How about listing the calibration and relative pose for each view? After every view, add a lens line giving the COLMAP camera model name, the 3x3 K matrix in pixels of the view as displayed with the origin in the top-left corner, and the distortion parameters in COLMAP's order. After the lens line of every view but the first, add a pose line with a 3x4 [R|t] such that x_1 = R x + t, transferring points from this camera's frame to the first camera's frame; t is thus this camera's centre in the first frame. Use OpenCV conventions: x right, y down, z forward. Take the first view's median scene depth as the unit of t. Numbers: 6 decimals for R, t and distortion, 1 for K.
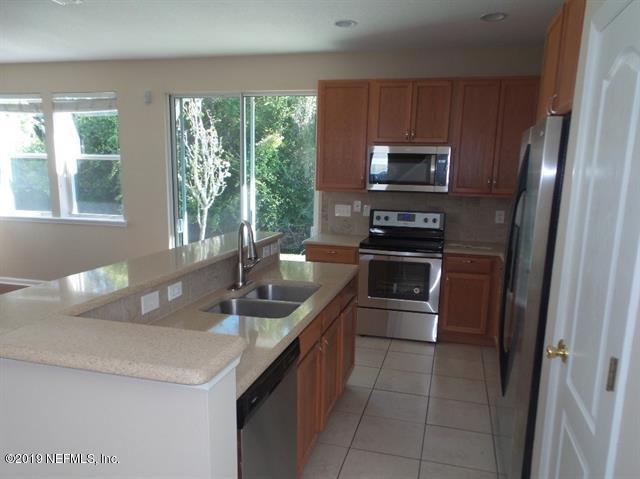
lens RADIAL K [[482.9, 0, 319.8], [0, 482.9, 260.0], [0, 0, 1]] dist [0.003892, -0.000789]
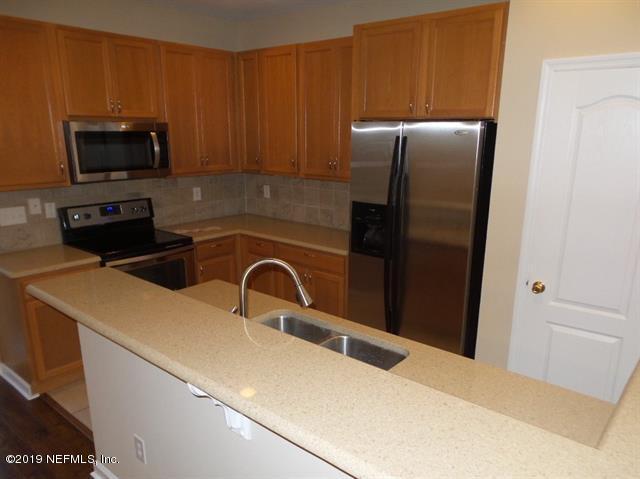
lens RADIAL K [[482.9, 0, 319.8], [0, 482.9, 260.0], [0, 0, 1]] dist [0.003892, -0.000789]
pose [[0.430895, -0.255162, 0.865576, -0.388450], [0.179265, 0.964278, 0.195018, -0.104300], [-0.884417, 0.071135, 0.461245, 0.336604]]
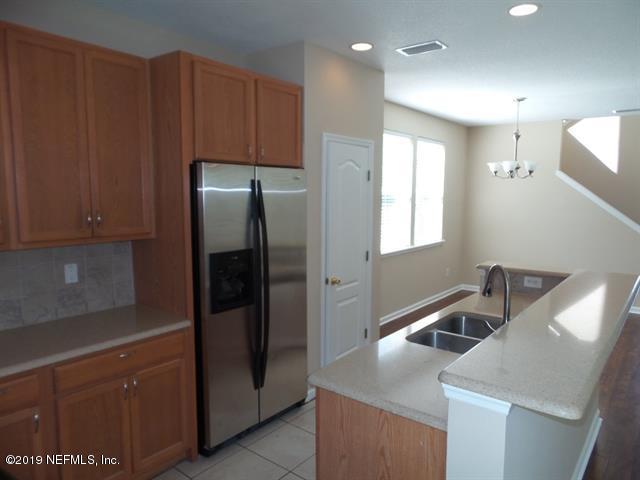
lens RADIAL K [[447.0, 0, 320.0], [0, 447.0, 240.0], [0, 0, 1]] dist [0.002192, 0.001086]
pose [[-0.916477, -0.067421, 0.394365, -0.087424], [0.053198, 0.956411, 0.287137, -0.204818], [-0.396534, 0.284135, -0.872942, 1.009309]]
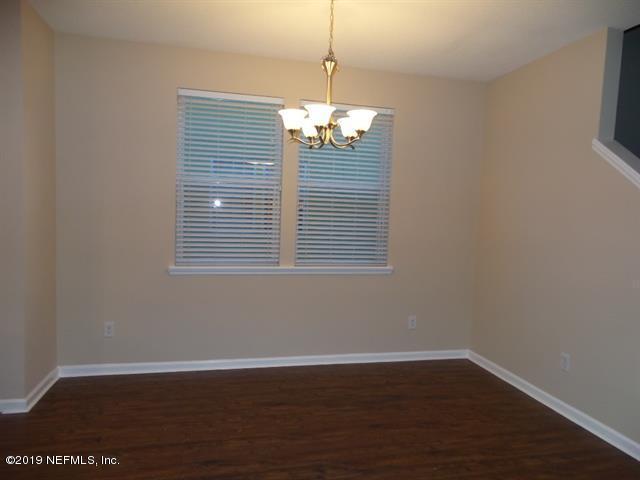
lens RADIAL K [[443.2, 0, 320.0], [0, 443.2, 240.0], [0, 0, 1]] dist [-0.000082, 0.001645]
pose [[-0.468559, -0.088269, 0.879011, -0.567090], [0.126358, 0.978069, 0.165571, 0.010366], [-0.874349, 0.188650, -0.447130, 0.124898]]
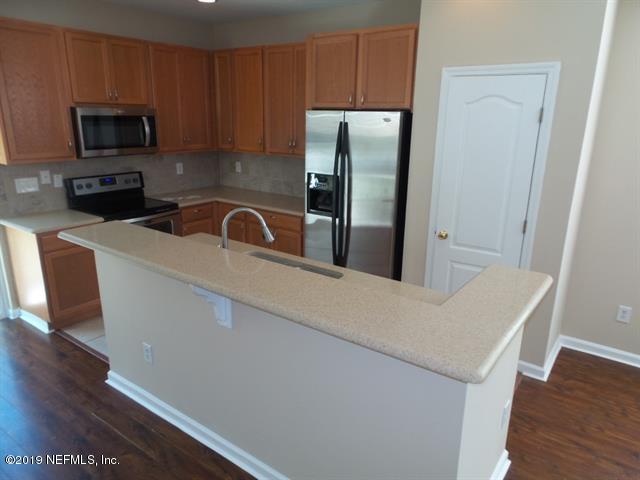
lens RADIAL K [[447.0, 0, 320.0], [0, 447.0, 240.0], [0, 0, 1]] dist [0.002192, 0.001086]
pose [[0.364102, -0.268392, 0.891850, -0.497927], [0.172876, 0.960414, 0.218448, -0.098946], [-0.915174, 0.074642, 0.396087, 0.274655]]
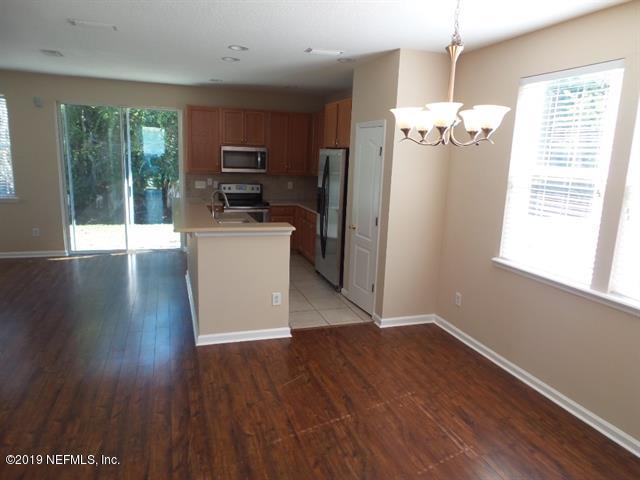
lens RADIAL K [[447.0, 0, 320.0], [0, 447.0, 240.0], [0, 0, 1]] dist [0.002192, 0.001086]
pose [[0.835871, -0.095899, 0.540485, -0.463918], [0.087505, 0.995309, 0.041272, 0.056126], [-0.541907, 0.012797, 0.840341, -0.477946]]
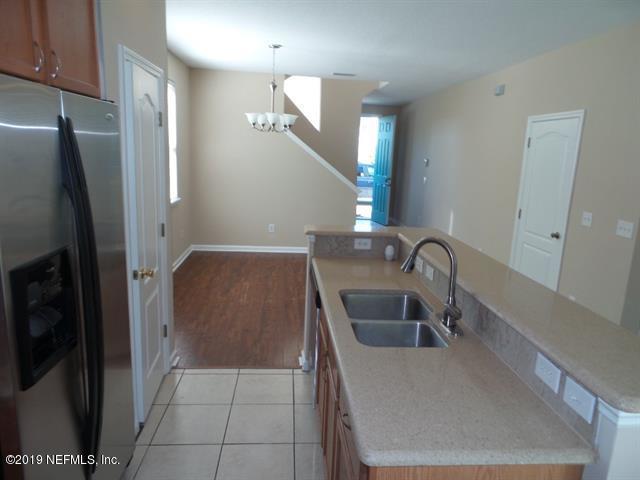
lens RADIAL K [[447.0, 0, 320.0], [0, 447.0, 240.0], [0, 0, 1]] dist [0.002192, 0.001086]
pose [[-0.941944, 0.004666, -0.335737, 0.160519], [-0.125435, 0.922621, 0.364742, -0.171697], [0.311460, 0.385680, -0.868472, 0.863230]]
